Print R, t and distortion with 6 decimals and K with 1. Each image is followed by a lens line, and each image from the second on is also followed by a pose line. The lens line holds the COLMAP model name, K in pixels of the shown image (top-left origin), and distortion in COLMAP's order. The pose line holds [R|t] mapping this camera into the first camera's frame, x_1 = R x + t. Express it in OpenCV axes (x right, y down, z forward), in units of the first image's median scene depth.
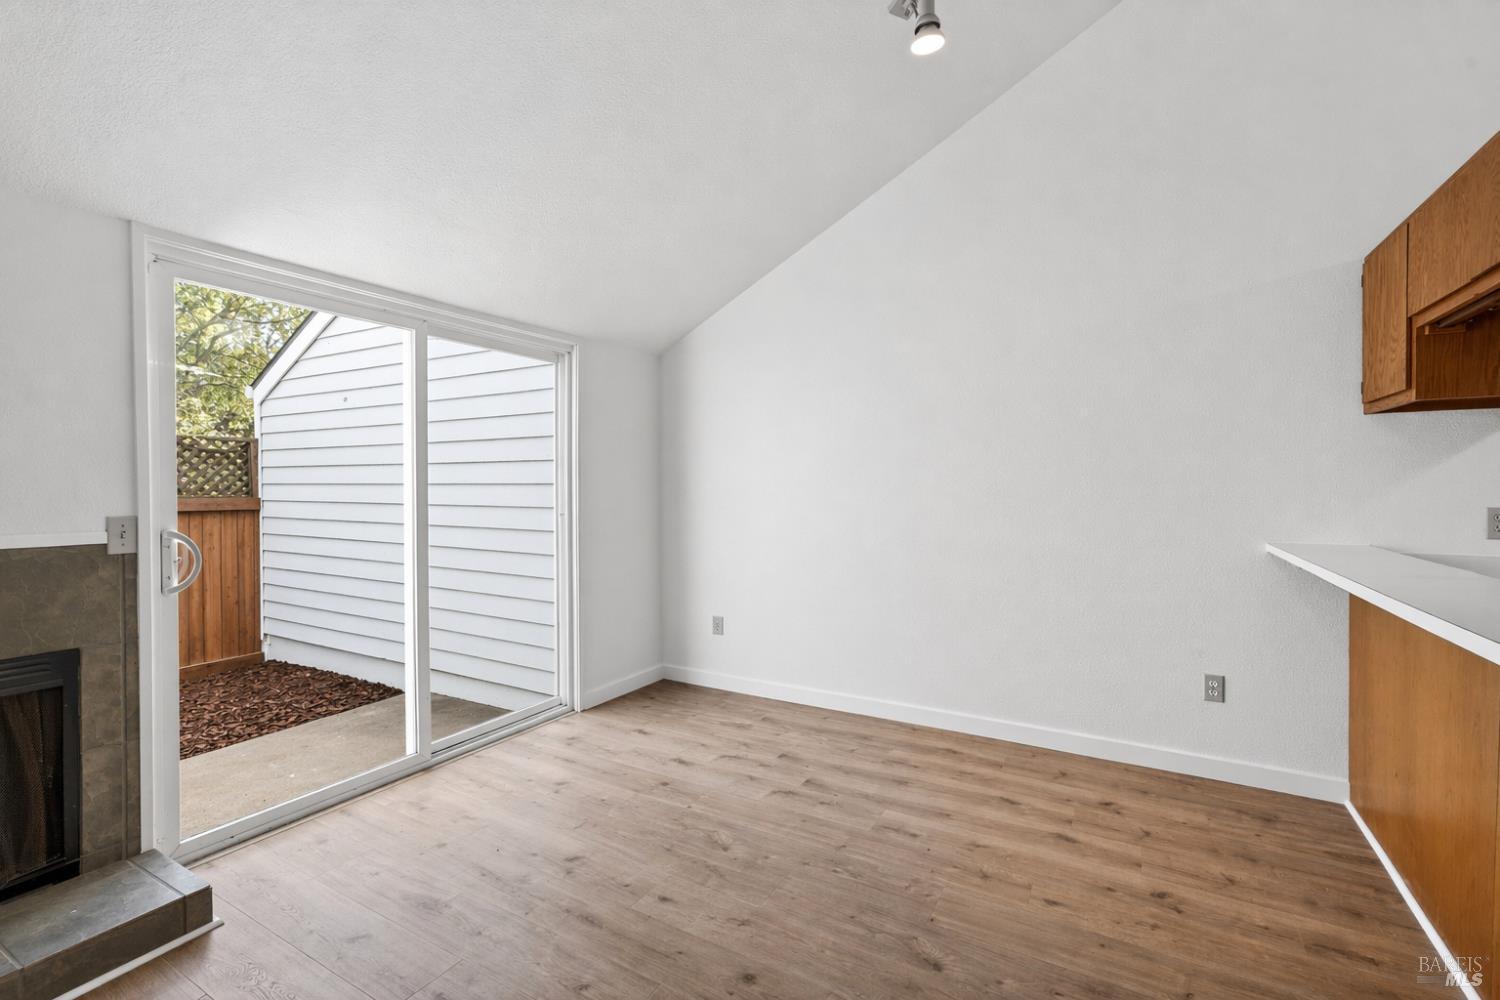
lens RADIAL K [[632.5, 0, 806.4], [0, 632.5, 486.1], [0, 0, 1]] dist [-0.000064, 0.000067]
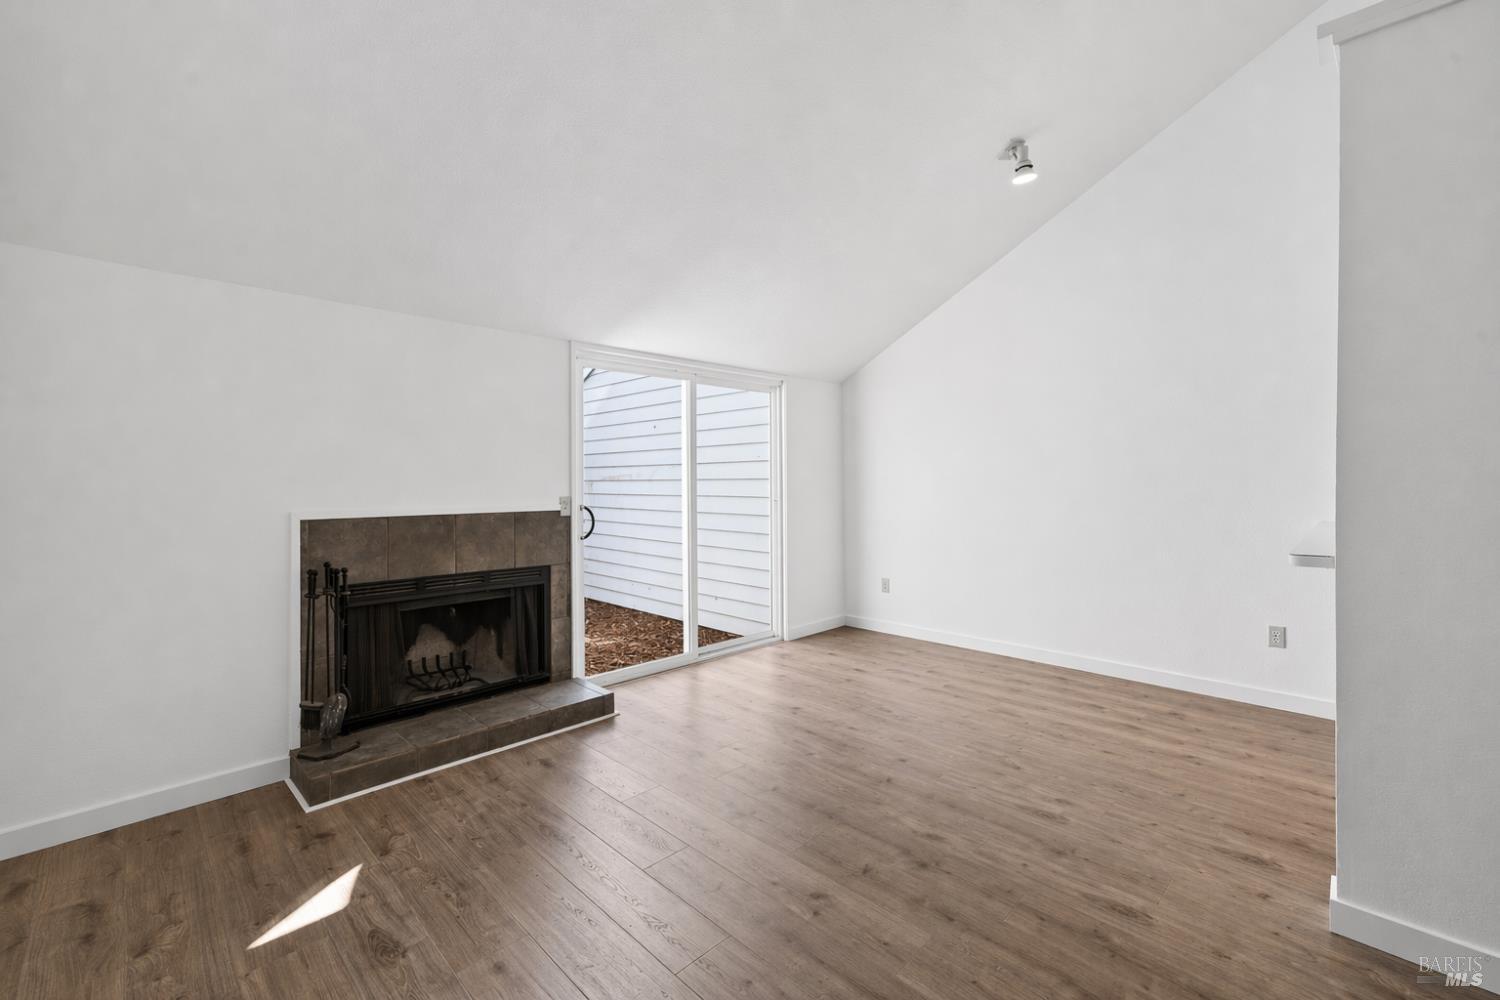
lens RADIAL K [[632.5, 0, 806.4], [0, 632.5, 486.1], [0, 0, 1]] dist [-0.000064, 0.000067]
pose [[0.964590, -0.003597, -0.263730, 0.078161], [0.003035, 0.999992, -0.002536, 0.020948], [0.263737, 0.001645, 0.964593, -0.500739]]
